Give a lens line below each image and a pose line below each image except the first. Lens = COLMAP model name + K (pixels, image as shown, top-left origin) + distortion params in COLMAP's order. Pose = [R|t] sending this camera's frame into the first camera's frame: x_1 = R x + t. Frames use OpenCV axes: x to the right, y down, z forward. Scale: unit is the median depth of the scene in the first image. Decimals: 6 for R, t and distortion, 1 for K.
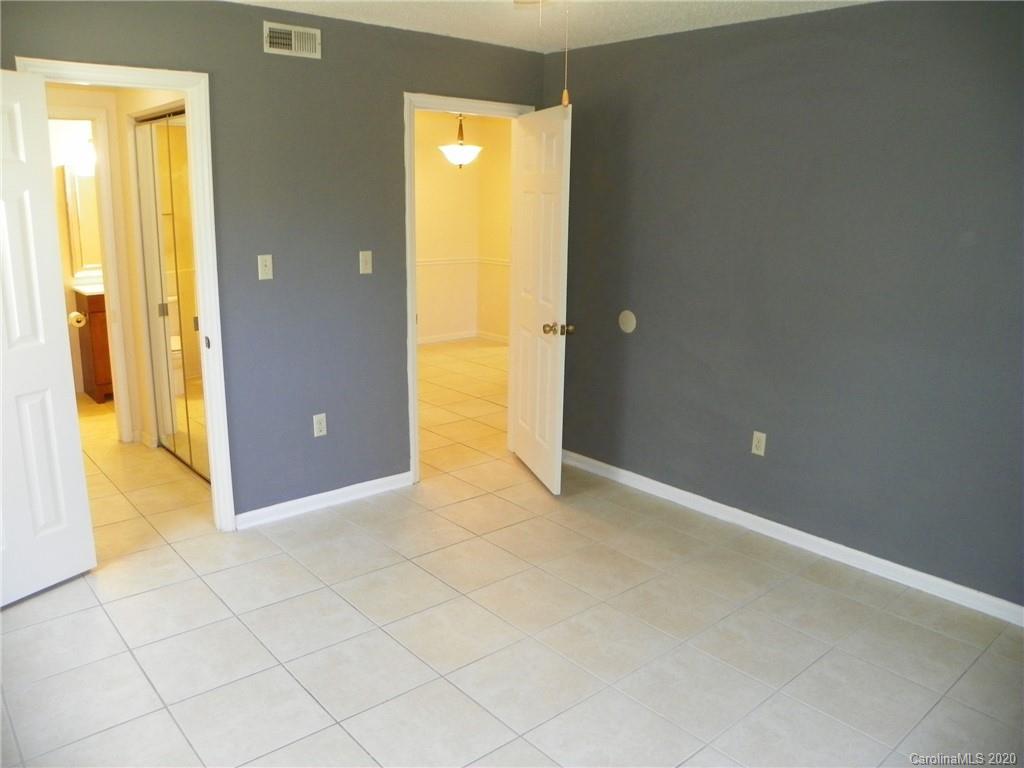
lens RADIAL K [[758.0, 0, 512.0], [0, 758.0, 384.0], [0, 0, 1]] dist [-0.114317, 0.006202]
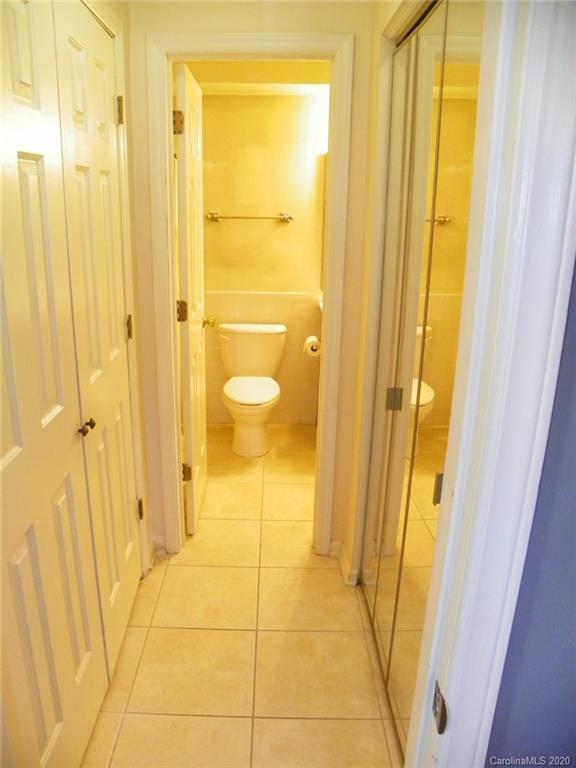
lens RADIAL K [[597.6, 0, 288.0], [0, 597.6, 384.0], [0, 0, 1]] dist [-0.149239, 0.100231]
pose [[0.772205, 0.188721, -0.606699, -0.247412], [-0.159433, 0.981873, 0.102498, -0.144547], [0.615045, 0.017578, 0.788296, 0.561754]]
